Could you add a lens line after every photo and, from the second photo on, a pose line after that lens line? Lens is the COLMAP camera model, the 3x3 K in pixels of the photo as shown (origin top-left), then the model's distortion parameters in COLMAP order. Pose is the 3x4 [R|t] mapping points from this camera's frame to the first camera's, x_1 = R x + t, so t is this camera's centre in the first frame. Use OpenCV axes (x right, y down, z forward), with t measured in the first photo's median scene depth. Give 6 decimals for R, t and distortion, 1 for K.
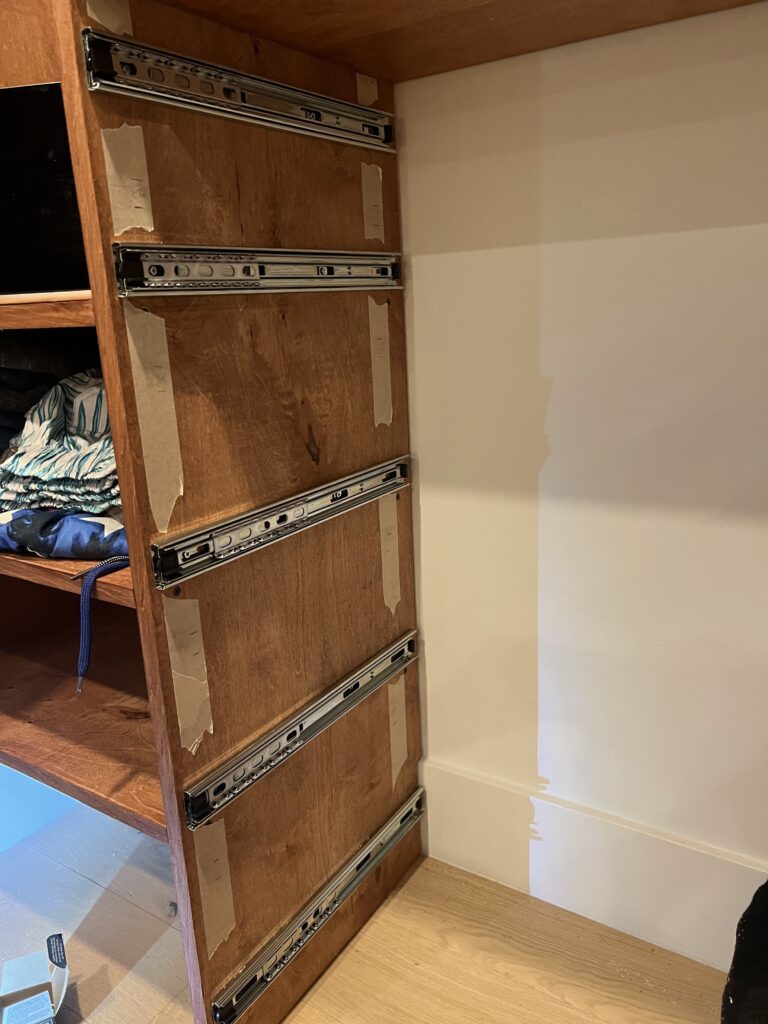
lens RADIAL K [[786.6, 0, 392.7], [0, 786.6, 517.3], [0, 0, 1]] dist [0.045817, -0.050457]
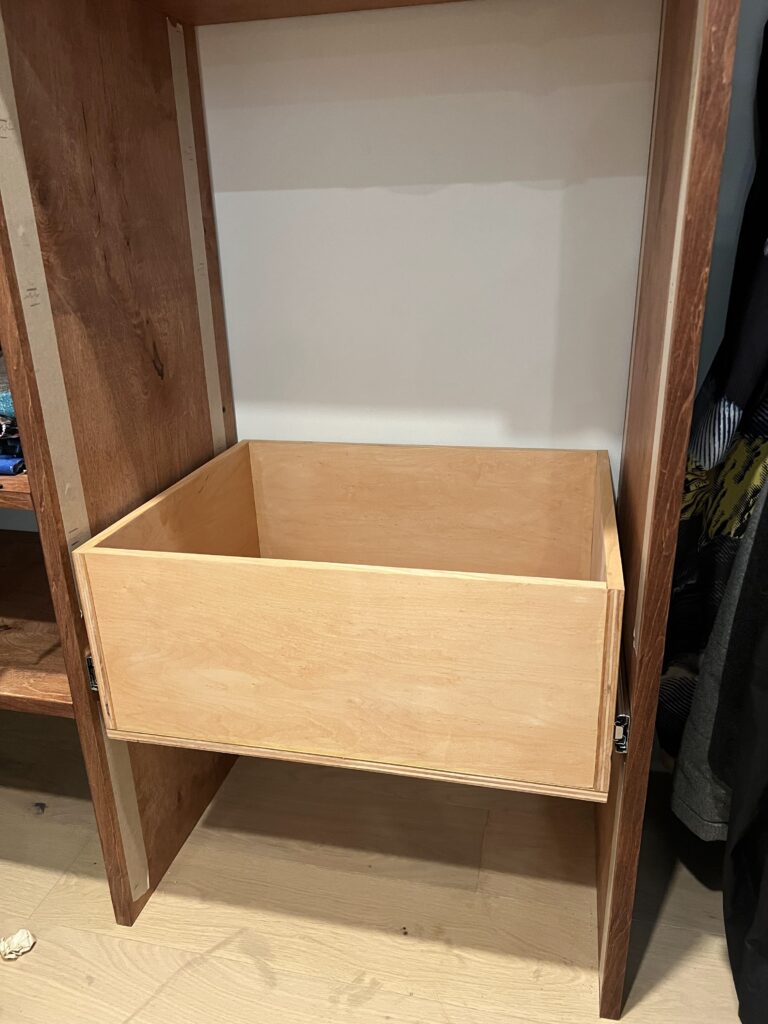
lens RADIAL K [[786.6, 0, 375.2], [0, 786.6, 516.0], [0, 0, 1]] dist [0.045817, -0.050457]
pose [[0.944858, -0.097345, 0.312678, -0.203969], [0.072236, 0.993233, 0.090936, 0.052455], [-0.319414, -0.063335, 0.945496, -0.193805]]
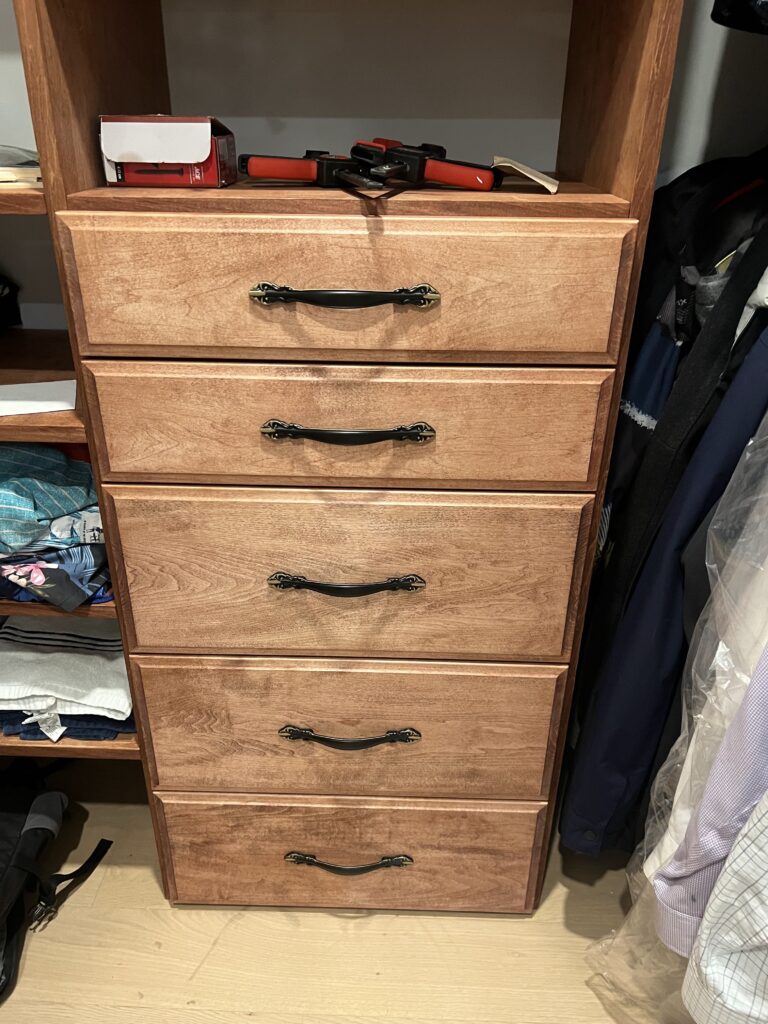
lens RADIAL K [[786.6, 0, 377.3], [0, 786.6, 522.4], [0, 0, 1]] dist [0.045817, -0.050457]
pose [[0.855059, -0.192185, 0.481601, -0.523750], [0.088416, 0.969215, 0.229792, -0.312056], [-0.510938, -0.153905, 0.845728, -0.402825]]
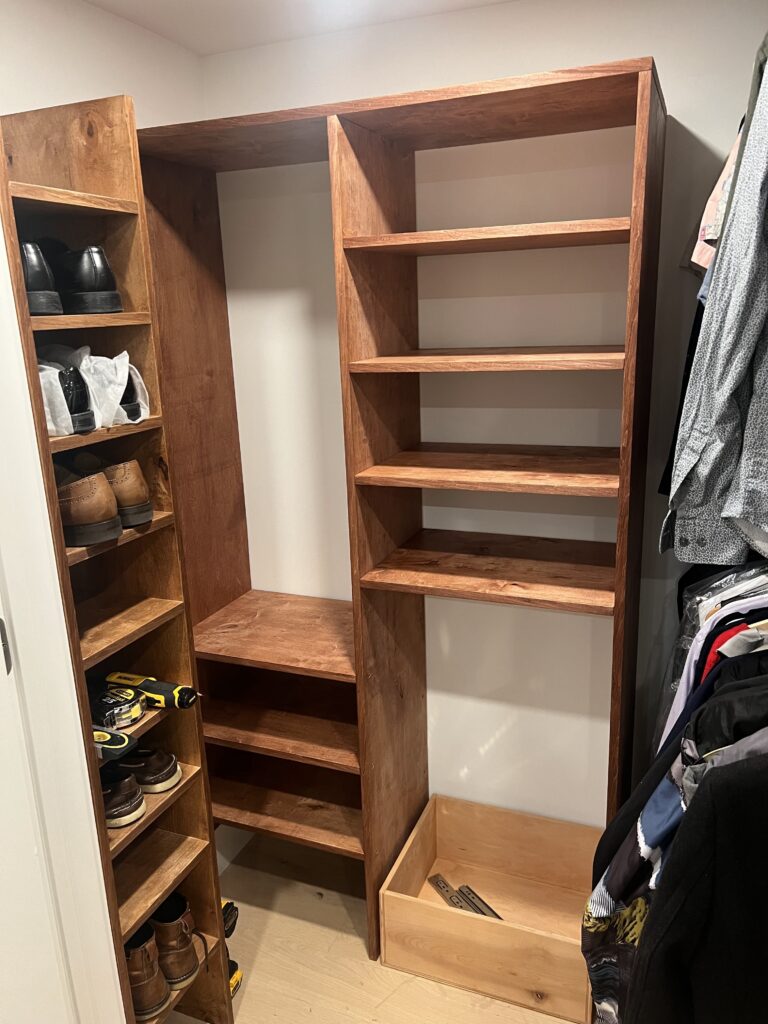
lens RADIAL K [[786.6, 0, 389.4], [0, 786.6, 509.2], [0, 0, 1]] dist [0.045817, -0.050457]
pose [[0.980328, -0.035326, 0.194187, -0.655847], [0.038037, 0.999224, -0.010245, -0.695514], [-0.193674, 0.017430, 0.980911, -1.557703]]
